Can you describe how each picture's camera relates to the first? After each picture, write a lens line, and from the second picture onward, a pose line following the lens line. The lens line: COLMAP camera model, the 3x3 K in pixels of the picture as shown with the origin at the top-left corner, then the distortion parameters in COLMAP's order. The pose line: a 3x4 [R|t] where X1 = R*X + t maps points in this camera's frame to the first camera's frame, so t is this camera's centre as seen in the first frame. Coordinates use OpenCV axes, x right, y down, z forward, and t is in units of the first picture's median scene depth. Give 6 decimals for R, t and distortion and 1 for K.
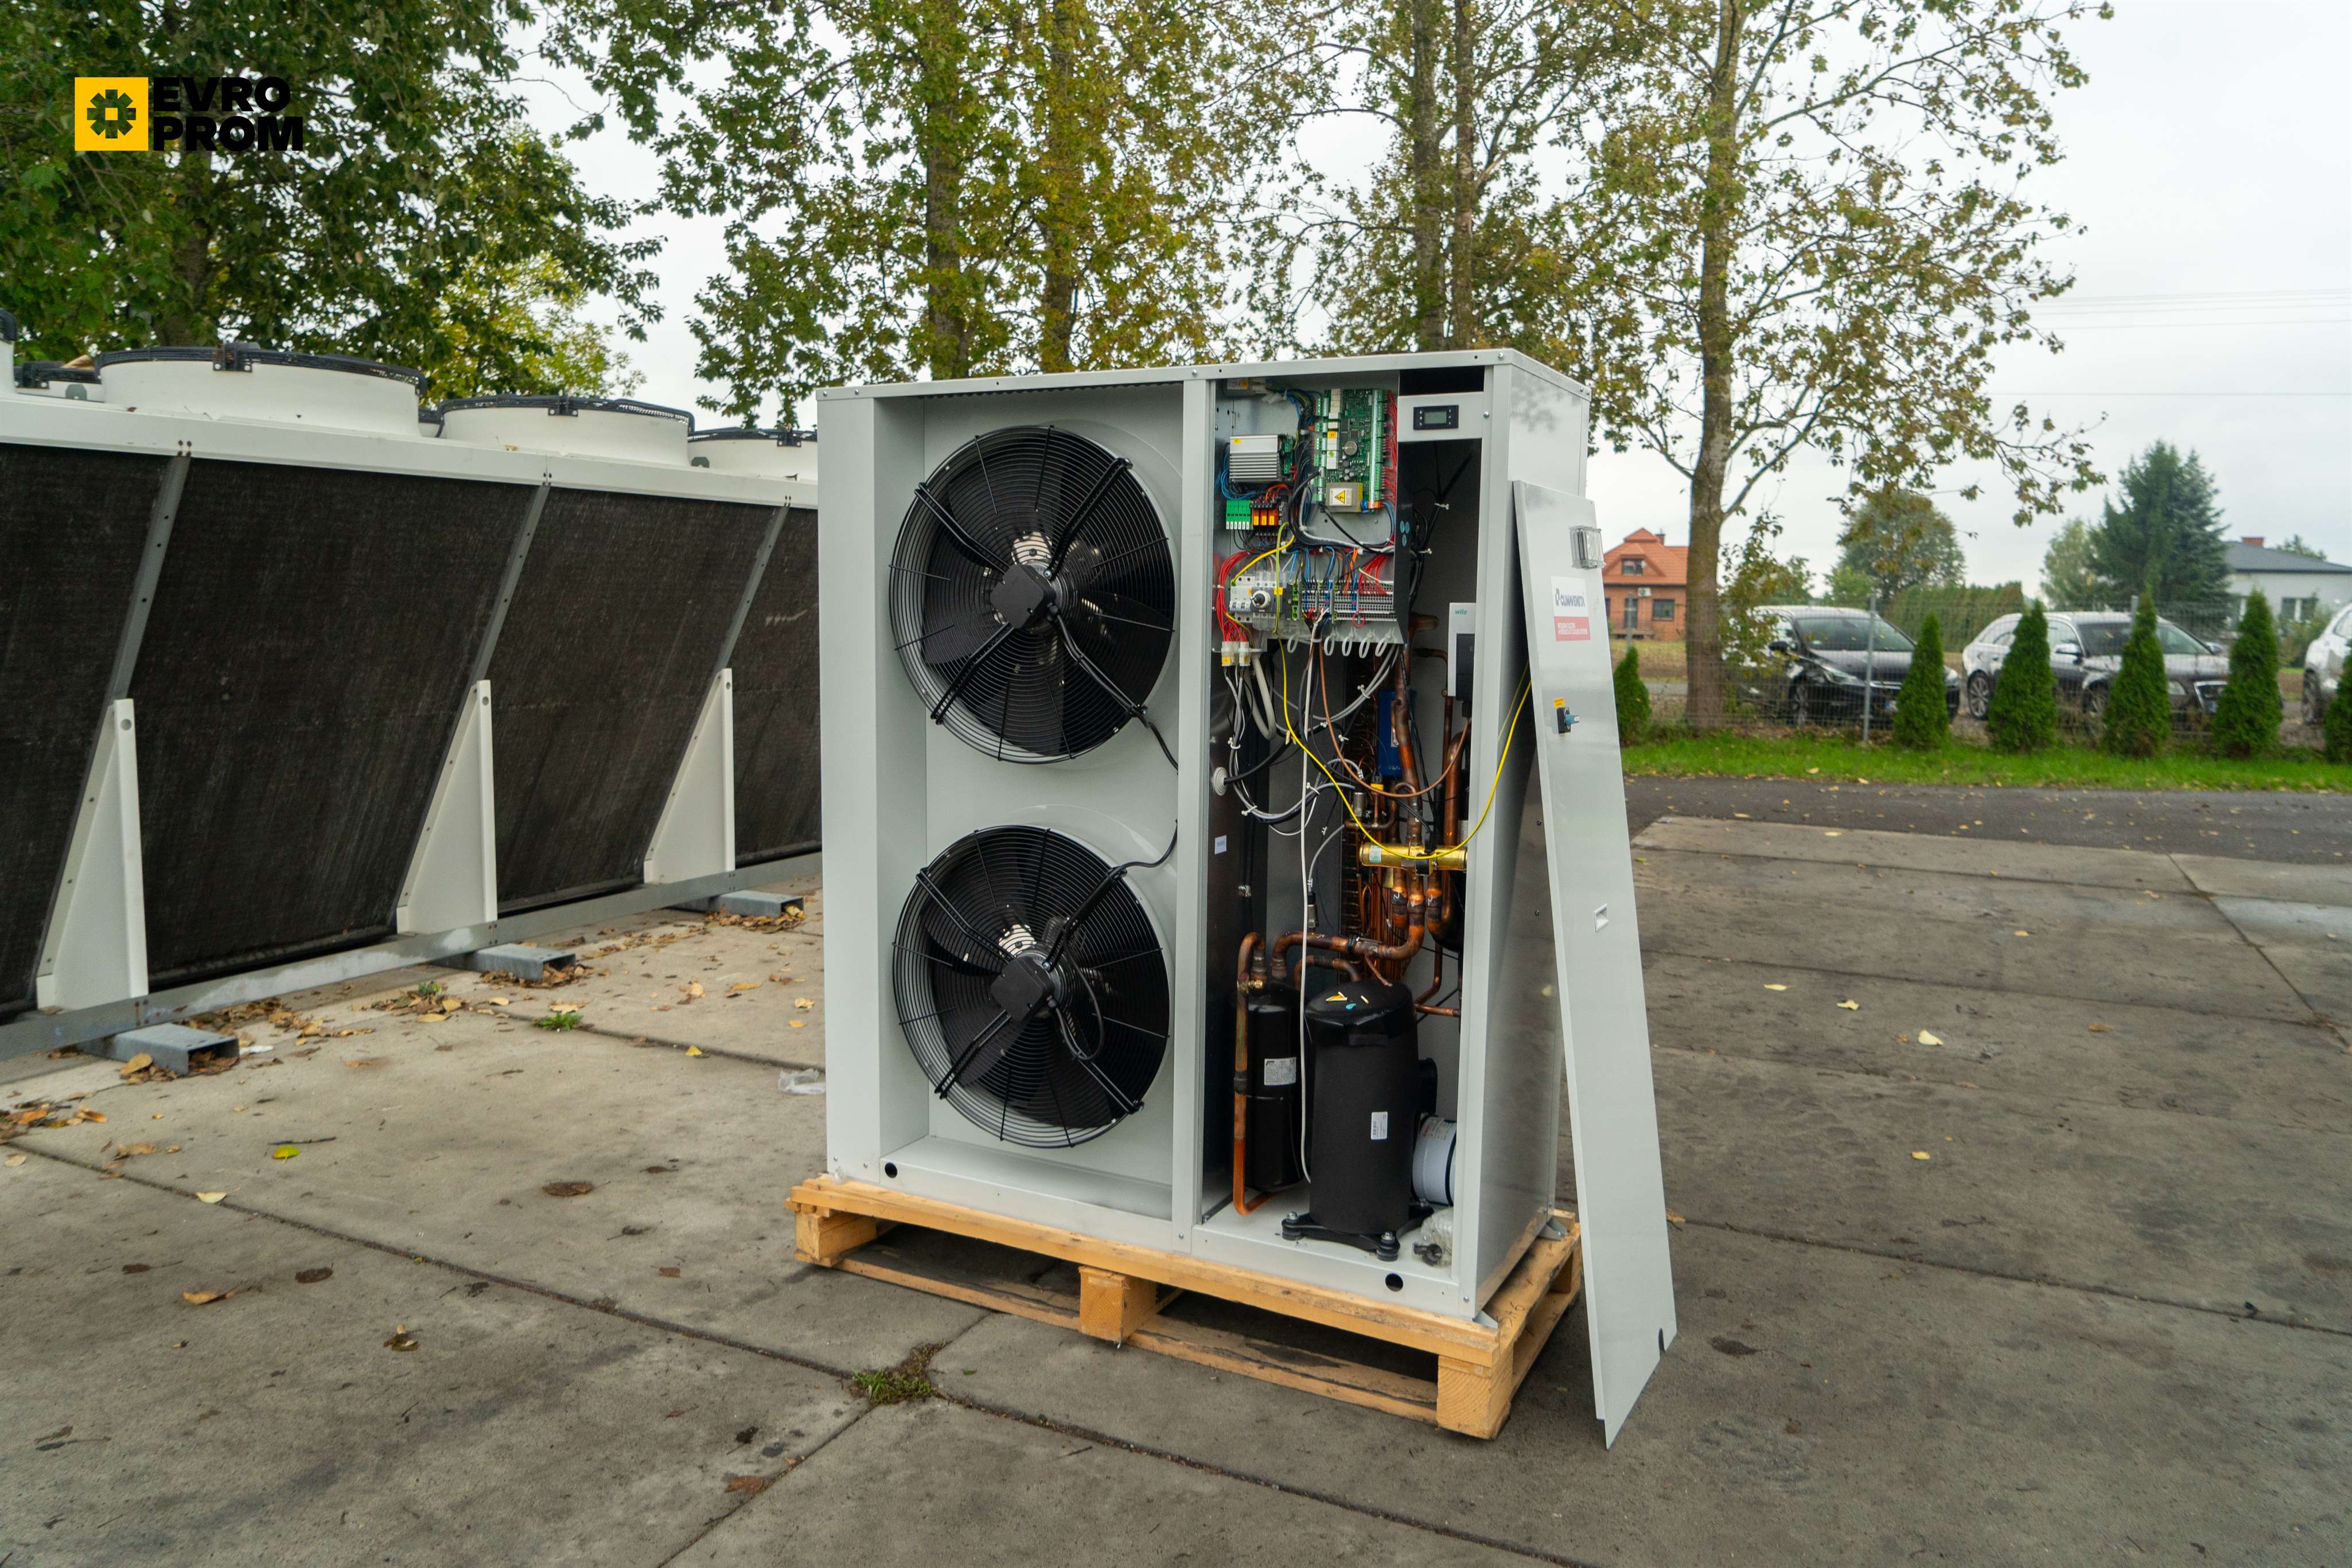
lens RADIAL K [[1635.2, 0, 1176.0], [0, 1635.2, 784.0], [0, 0, 1]] dist [-0.005293, 0.004828]
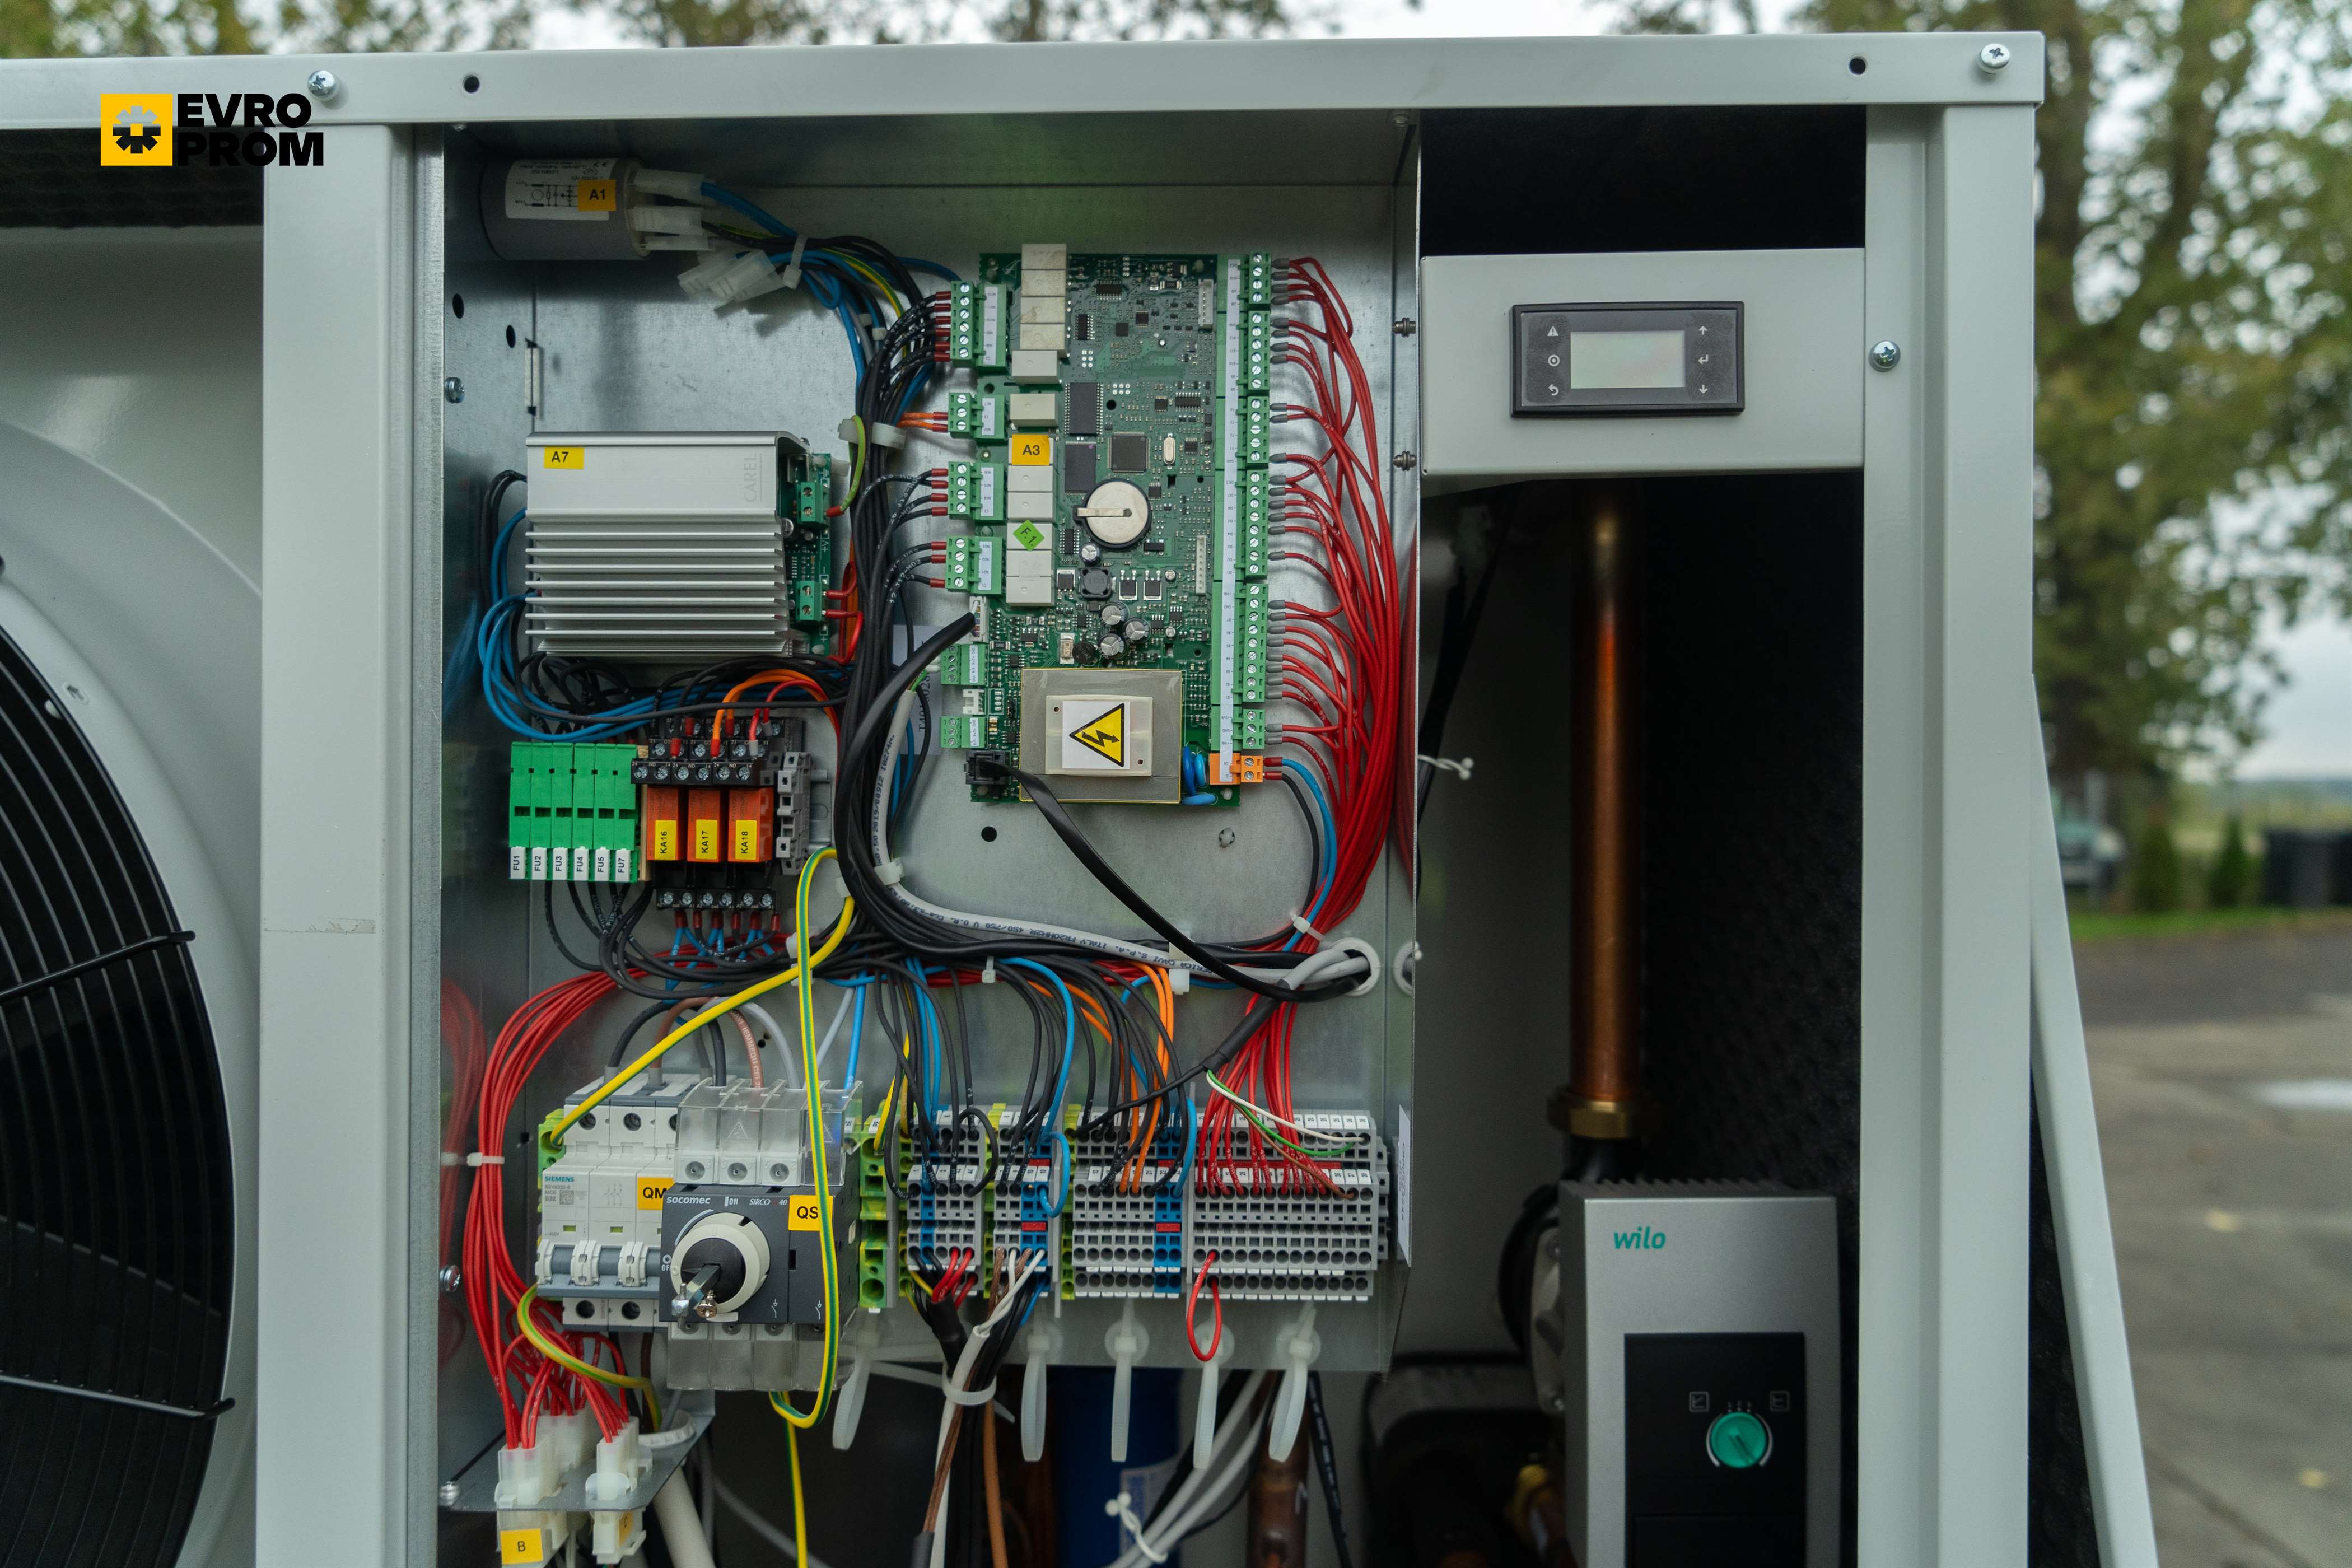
lens RADIAL K [[1721.7, 0, 1176.0], [0, 1721.7, 784.0], [0, 0, 1]] dist [-0.004568, -0.000627]
pose [[0.911276, -0.011769, 0.411629, 0.017582], [0.058379, 0.993188, -0.100844, -0.138077], [-0.407638, 0.115928, 0.905755, 0.751477]]
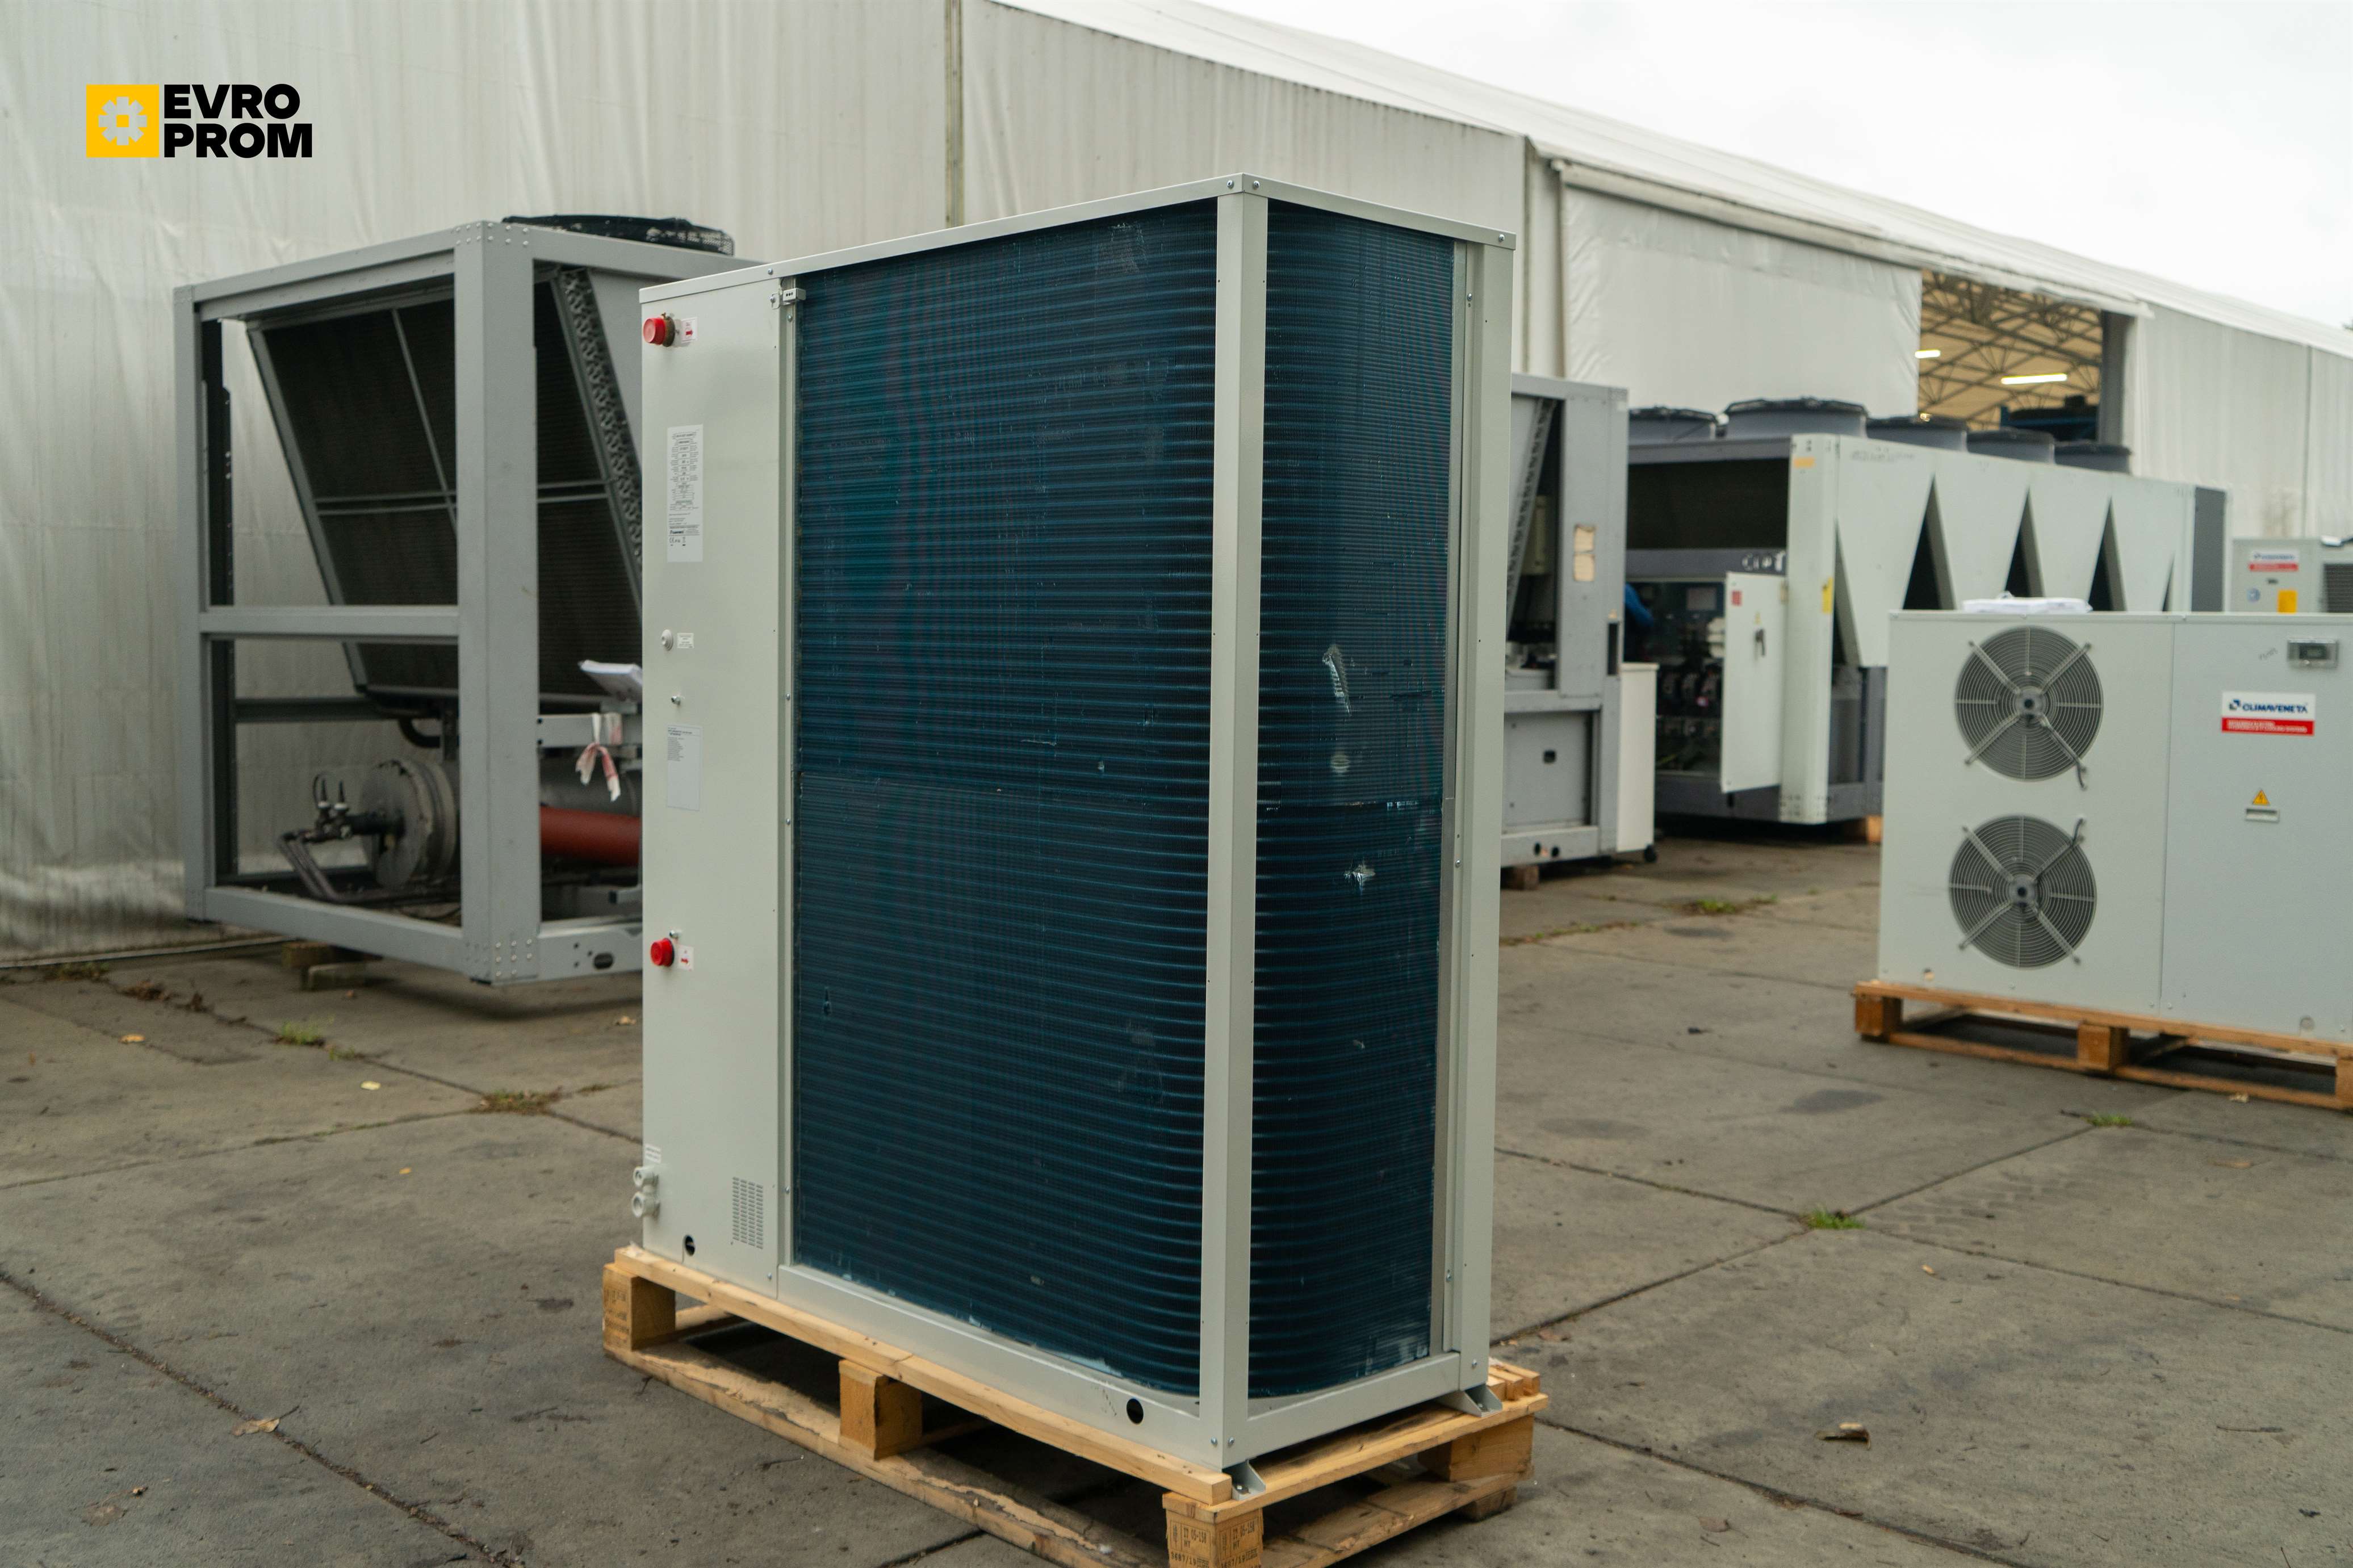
lens RADIAL K [[2311.5, 0, 1176.5], [0, 2311.5, 784.0], [0, 0, 1]] dist [0.009162, 0.004866]
pose [[-0.947954, -0.046981, 0.314922, -0.442640], [0.016661, 0.980381, 0.196406, -0.228504], [-0.317970, 0.191431, -0.928574, 2.189015]]
